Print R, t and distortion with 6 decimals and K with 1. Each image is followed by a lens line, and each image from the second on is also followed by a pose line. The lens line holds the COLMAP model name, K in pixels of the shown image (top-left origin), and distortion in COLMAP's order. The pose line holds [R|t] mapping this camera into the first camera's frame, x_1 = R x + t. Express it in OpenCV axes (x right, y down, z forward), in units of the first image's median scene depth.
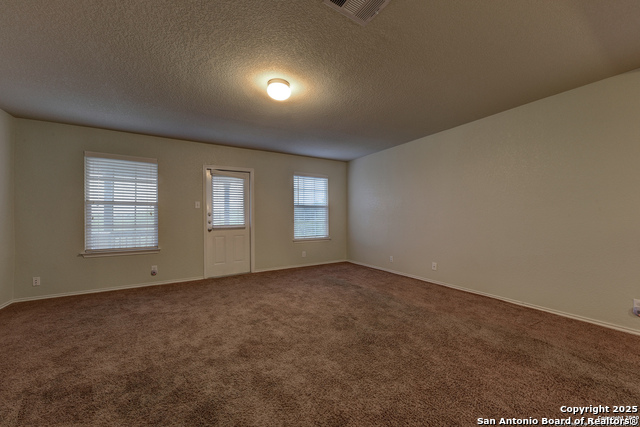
lens RADIAL K [[245.1, 0, 320.0], [0, 245.1, 213.5], [0, 0, 1]] dist [-0.001286, -0.000133]
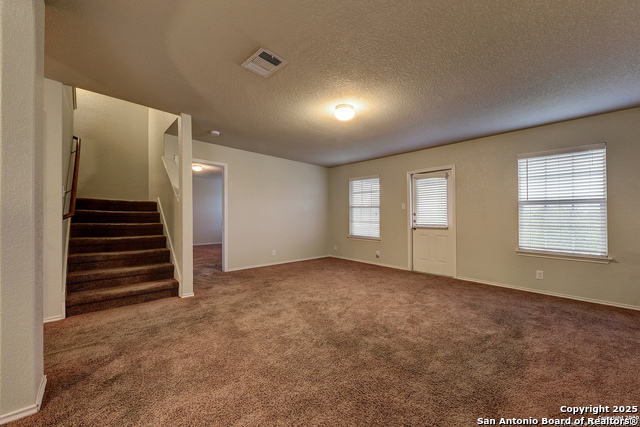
lens RADIAL K [[242.4, 0, 321.6], [0, 242.4, 215.4], [0, 0, 1]] dist [0.001561, 0.000104]
pose [[0.216981, 0.003638, -0.976169, 0.597180], [0.001961, 0.999989, 0.004163, 0.002979], [0.976174, -0.002818, 0.216972, 0.386581]]
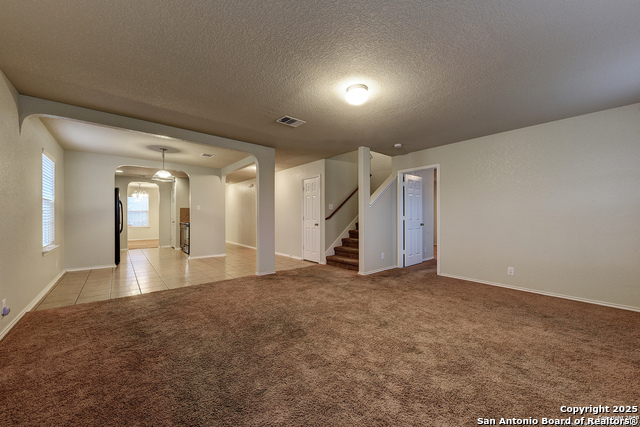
lens RADIAL K [[235.1, 0, 315.7], [0, 235.1, 217.2], [0, 0, 1]] dist [0.000573, 0.000021]
pose [[-0.987499, 0.003260, -0.157593, 0.096139], [0.005153, 0.999919, -0.011605, 0.016565], [0.157543, -0.012272, -0.987436, 1.203512]]
